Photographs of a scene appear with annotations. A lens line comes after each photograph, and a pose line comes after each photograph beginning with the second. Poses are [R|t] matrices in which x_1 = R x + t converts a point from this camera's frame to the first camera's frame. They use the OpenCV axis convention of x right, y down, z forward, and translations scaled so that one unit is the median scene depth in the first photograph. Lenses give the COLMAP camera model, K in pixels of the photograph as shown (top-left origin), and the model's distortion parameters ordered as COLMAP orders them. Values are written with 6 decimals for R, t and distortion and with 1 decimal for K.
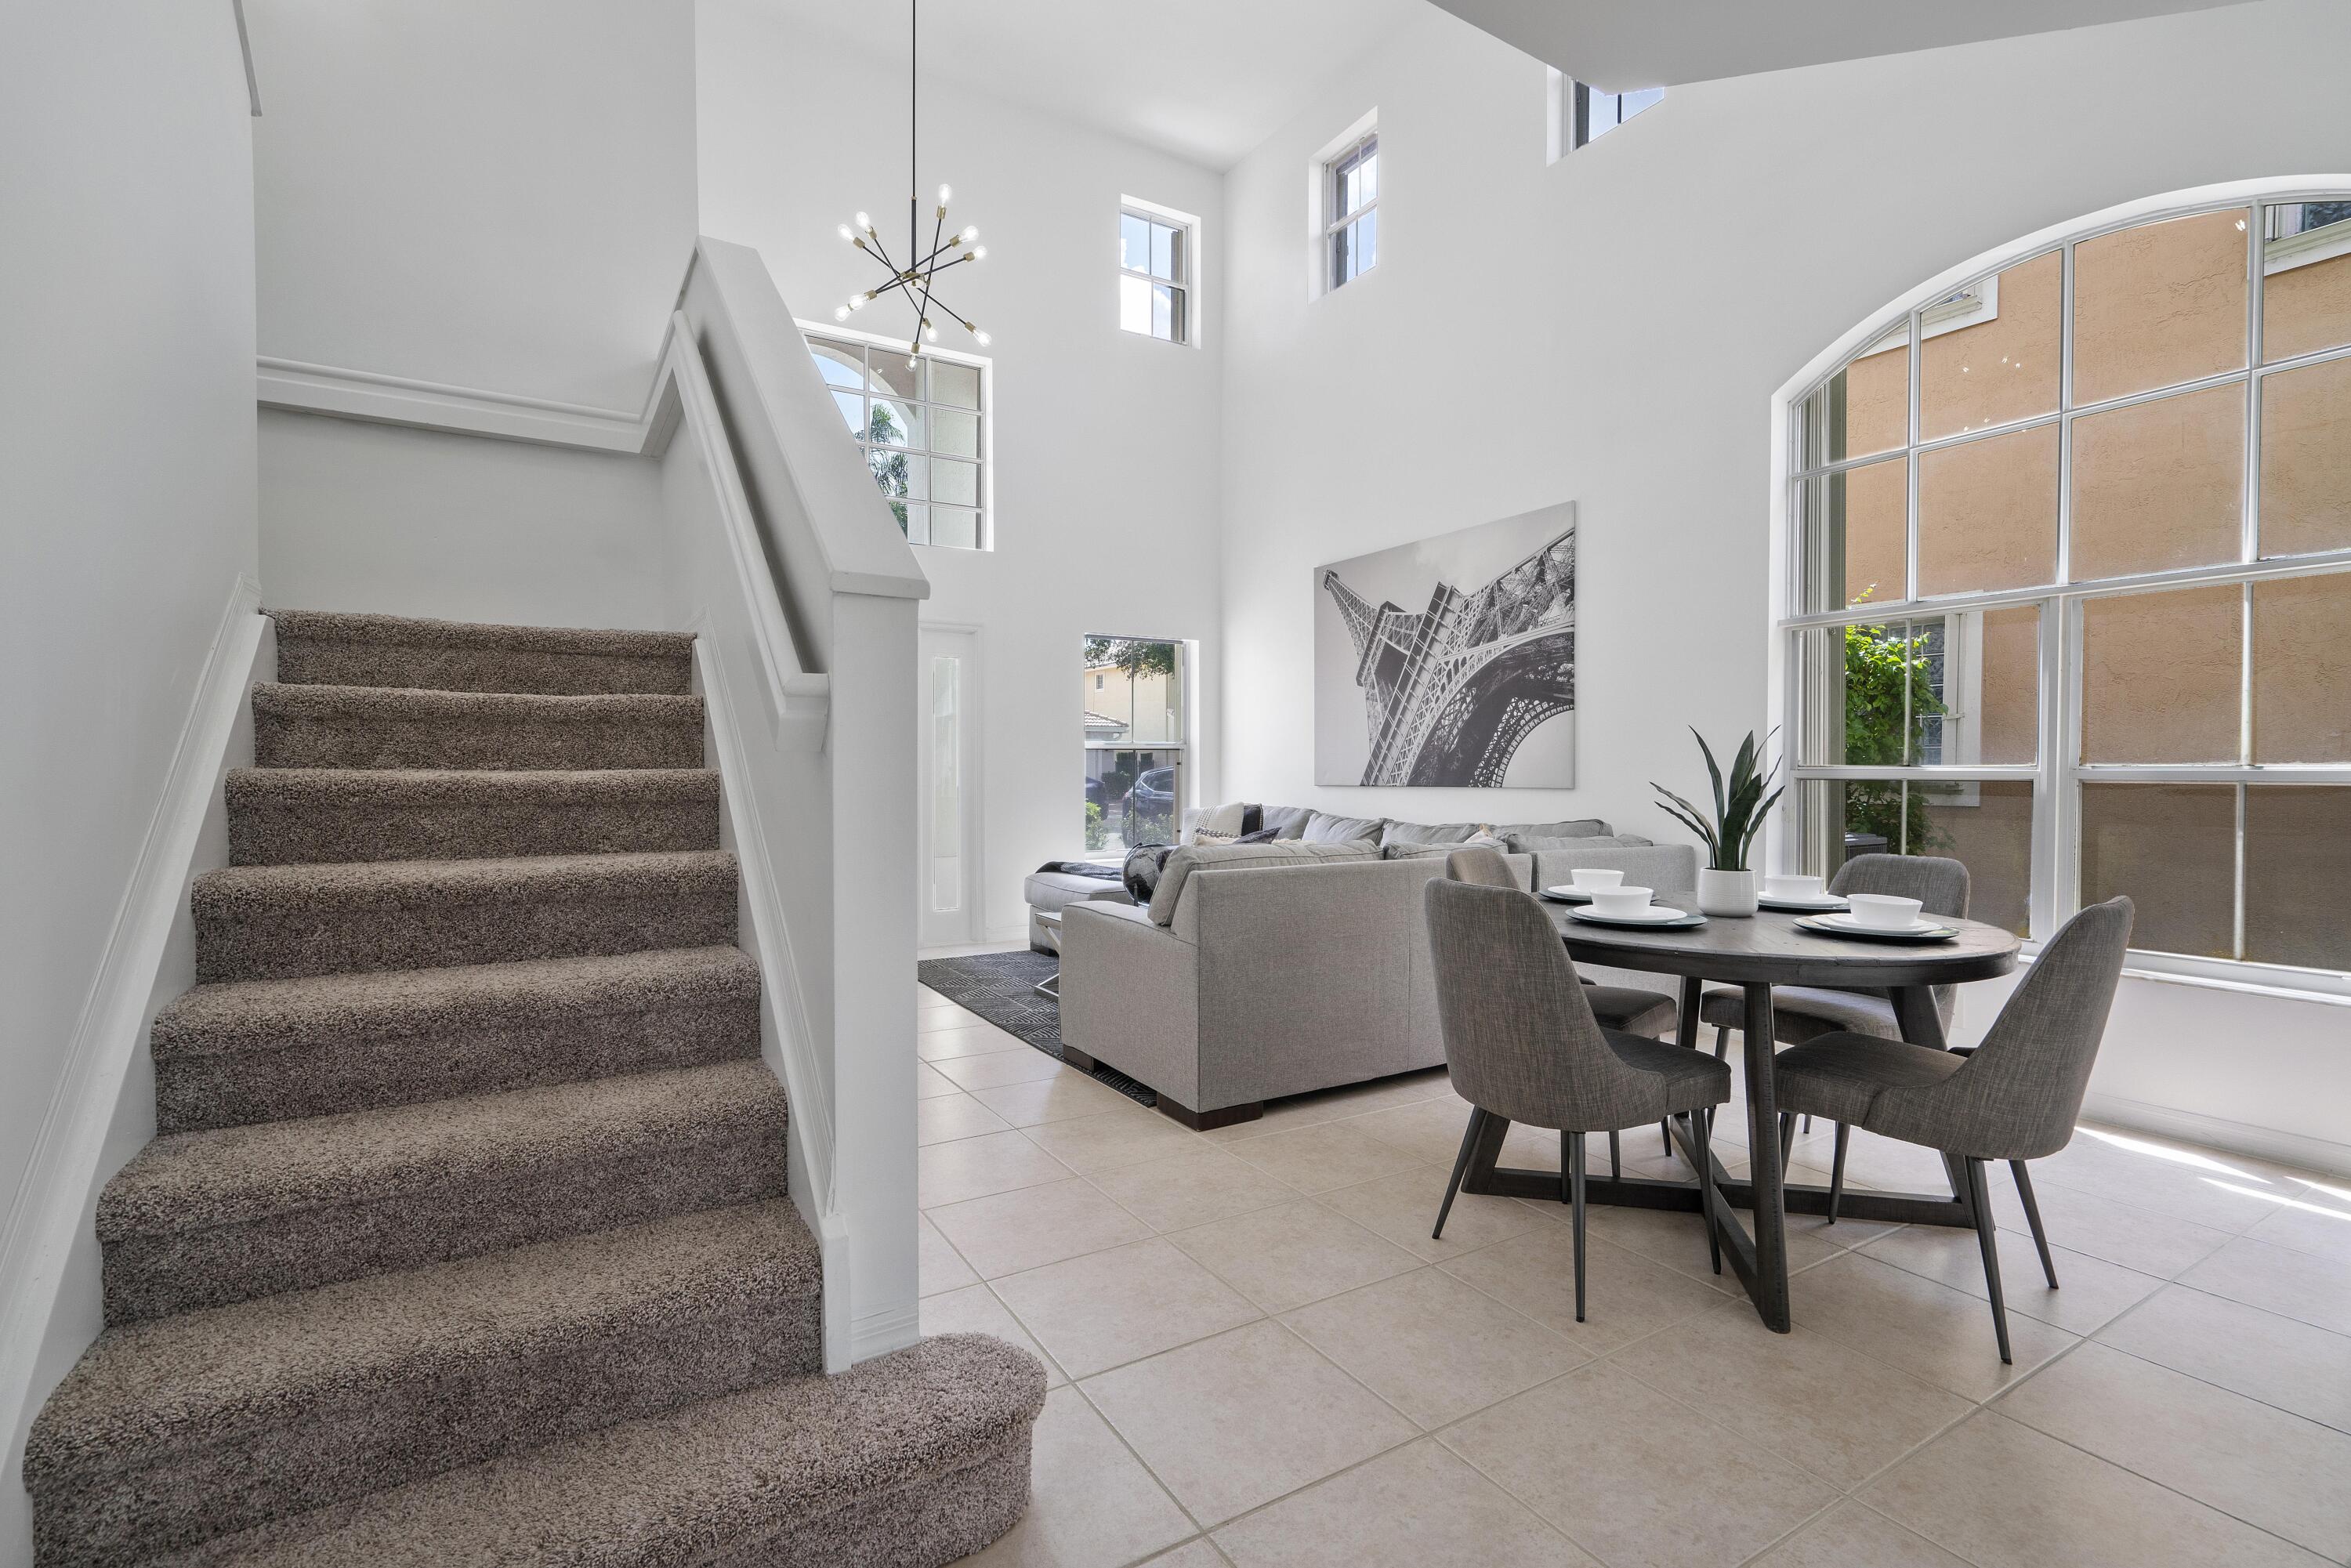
lens RADIAL K [[1072.1, 0, 1183.5], [0, 1072.1, 789.3], [0, 0, 1]] dist [0.002964, 0.000721]
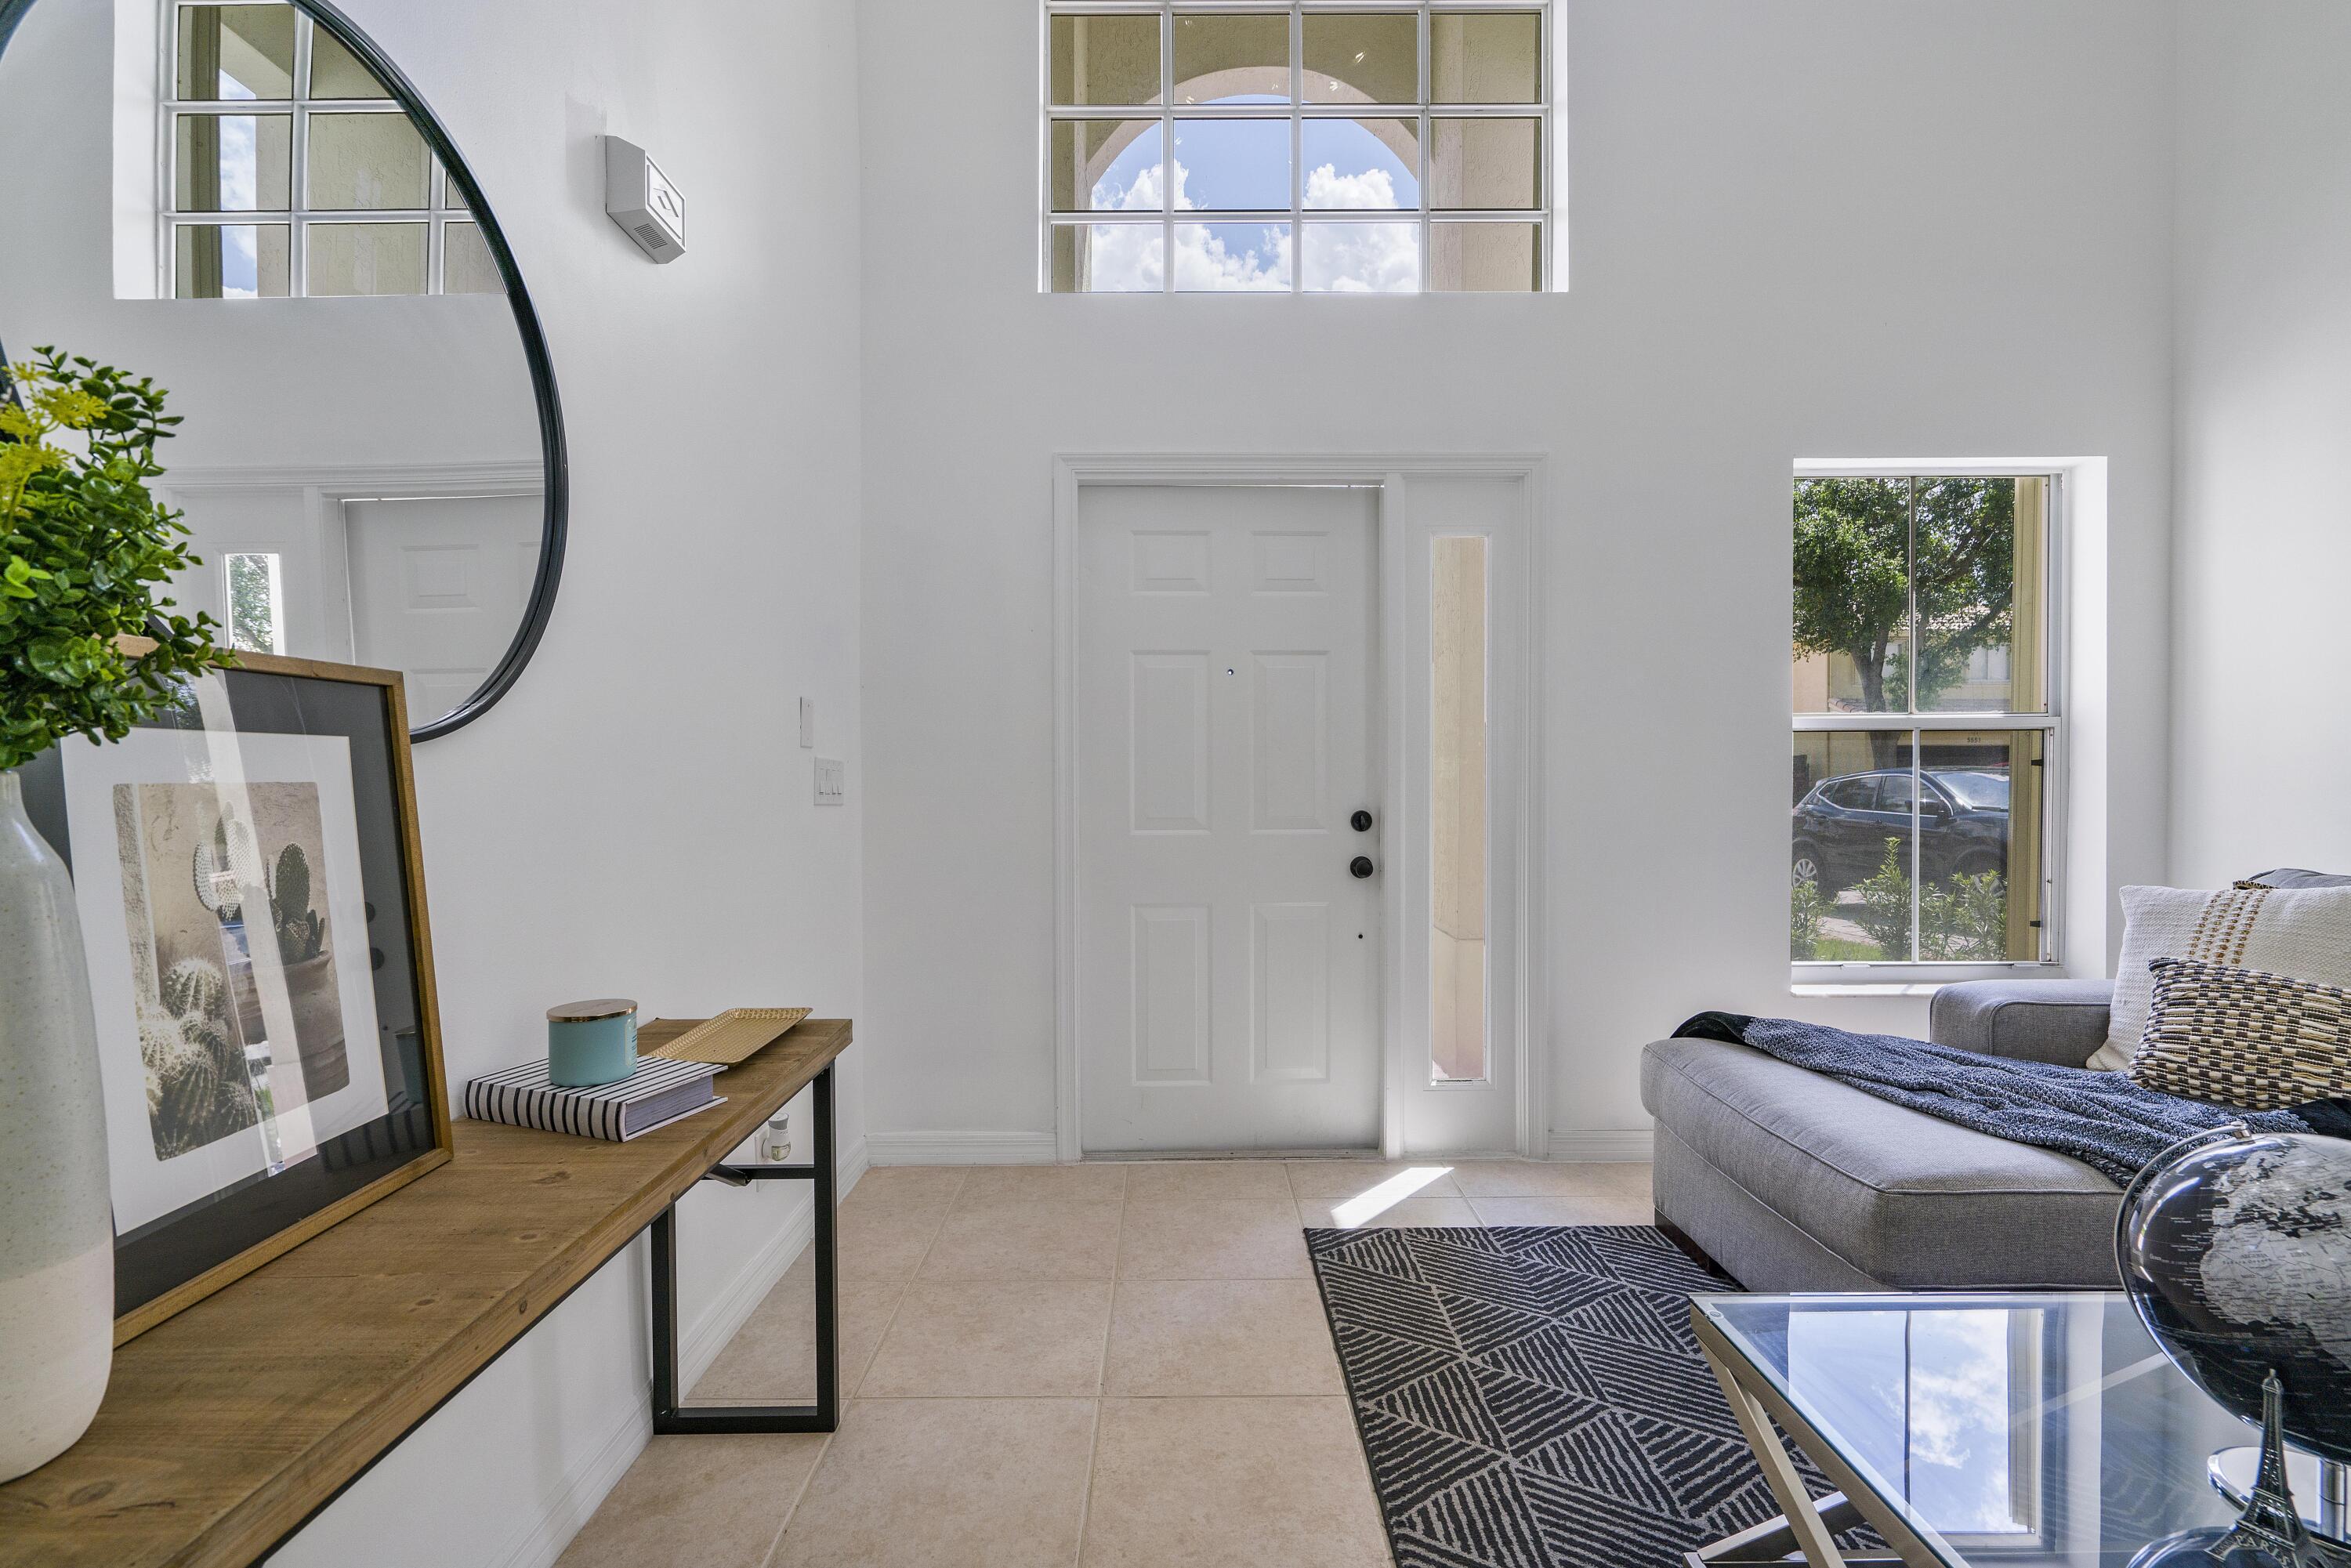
lens RADIAL K [[1072.1, 0, 1183.5], [0, 1072.1, 789.3], [0, 0, 1]] dist [0.002964, 0.000721]
pose [[0.856241, 0.003424, -0.516566, -0.082761], [-0.007053, 0.999962, -0.005062, -0.011302], [0.516529, 0.007978, 0.856232, 0.532753]]
